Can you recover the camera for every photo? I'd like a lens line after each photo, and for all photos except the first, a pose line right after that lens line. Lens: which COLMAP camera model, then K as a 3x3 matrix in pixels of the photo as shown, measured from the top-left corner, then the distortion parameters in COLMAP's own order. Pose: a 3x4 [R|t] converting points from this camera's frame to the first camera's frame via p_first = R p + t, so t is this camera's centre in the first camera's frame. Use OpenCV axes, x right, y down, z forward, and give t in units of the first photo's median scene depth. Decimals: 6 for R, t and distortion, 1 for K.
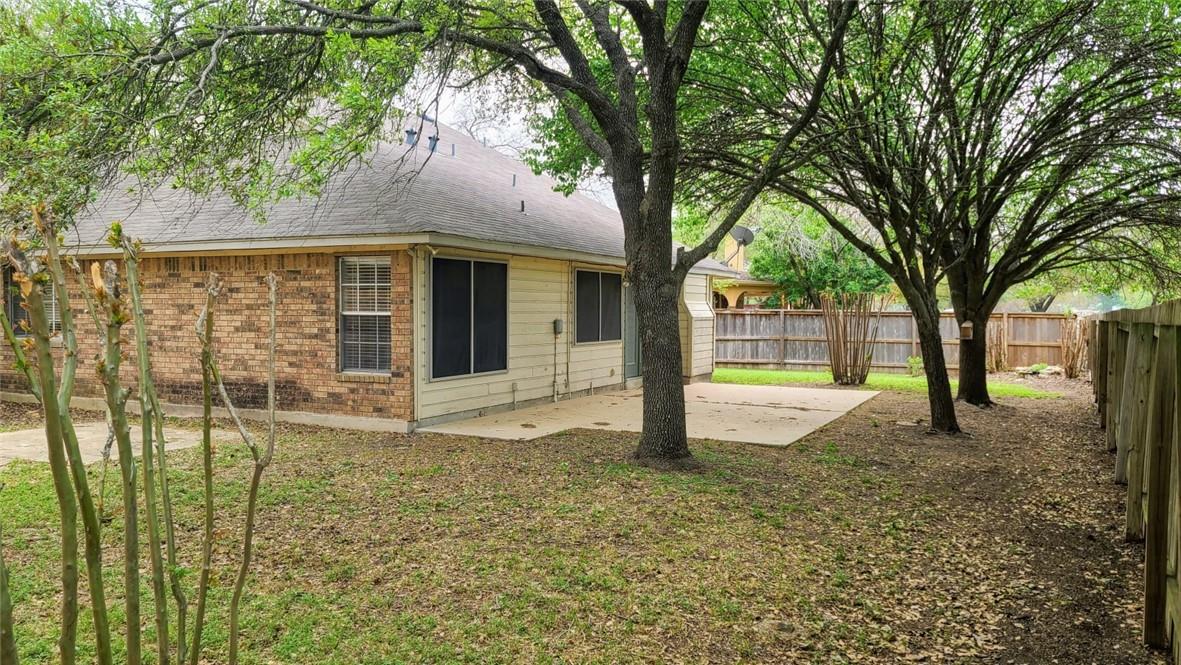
lens RADIAL K [[864.8, 0, 594.4], [0, 864.8, 334.9], [0, 0, 1]] dist [0.069568, -0.043220]
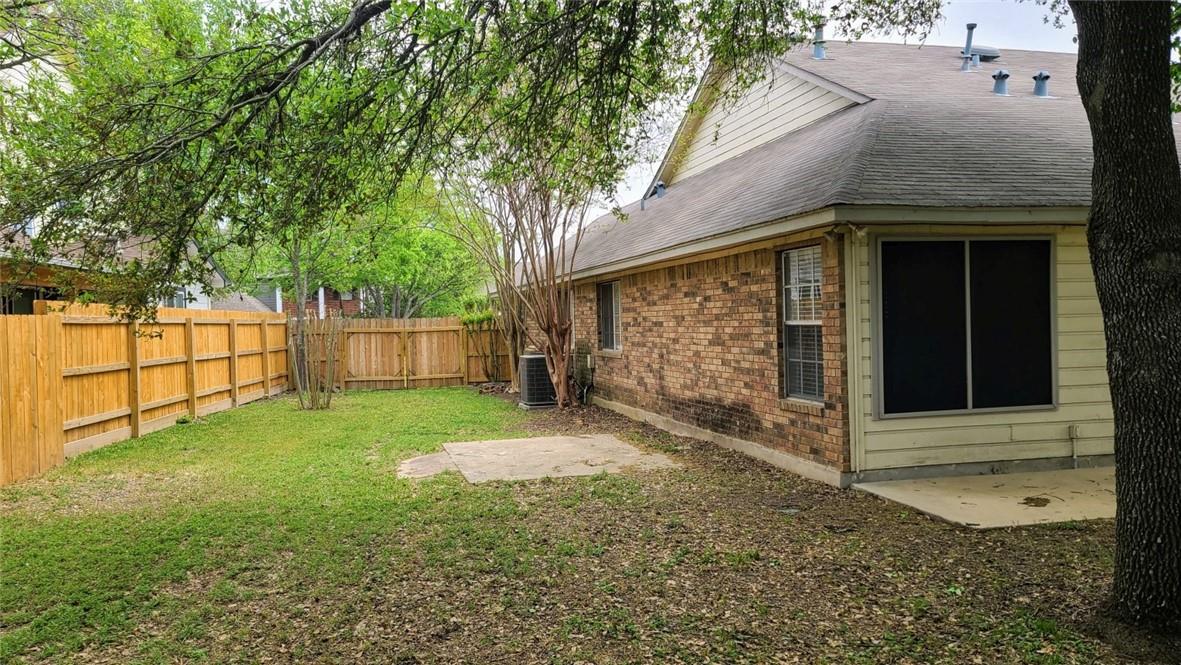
lens RADIAL K [[864.8, 0, 578.6], [0, 864.8, 338.1], [0, 0, 1]] dist [0.069568, -0.043220]
pose [[0.648000, -0.004116, -0.761629, 0.187488], [0.004066, 0.999990, -0.001945, -0.010448], [0.761629, -0.001836, 0.648011, 0.347650]]
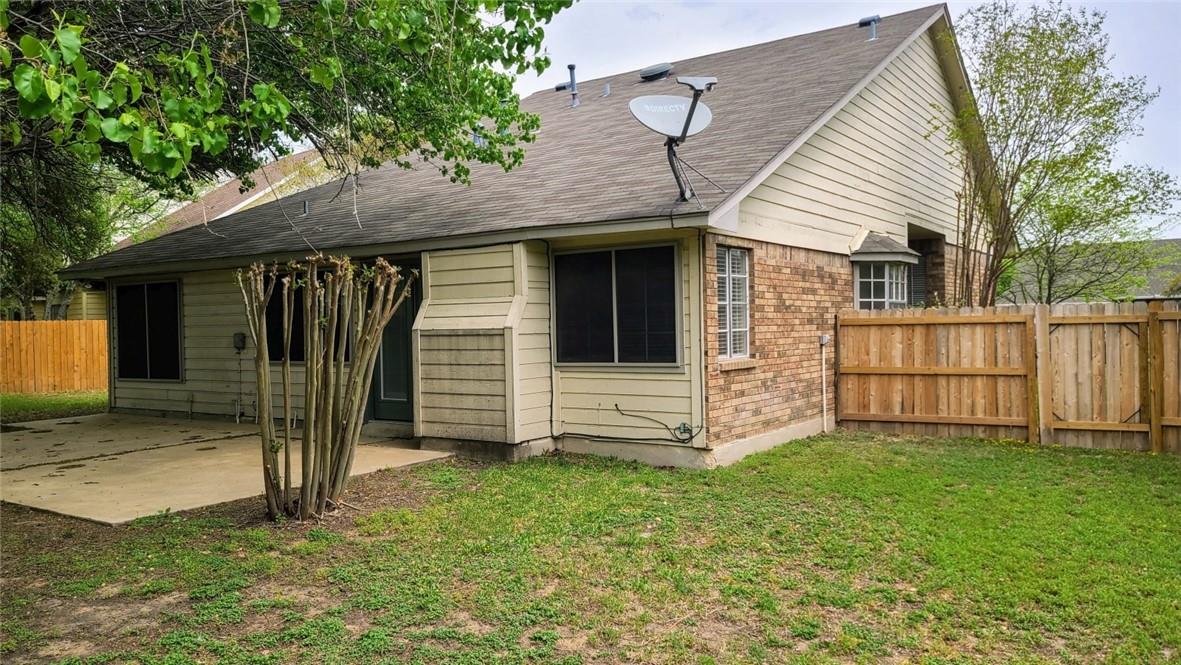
lens RADIAL K [[864.8, 0, 597.5], [0, 864.8, 327.6], [0, 0, 1]] dist [0.069568, -0.043220]
pose [[-0.127655, 0.003236, -0.991813, 1.017978], [-0.006123, 0.999973, 0.004051, -0.035950], [0.991800, 0.006590, -0.127632, 1.845022]]
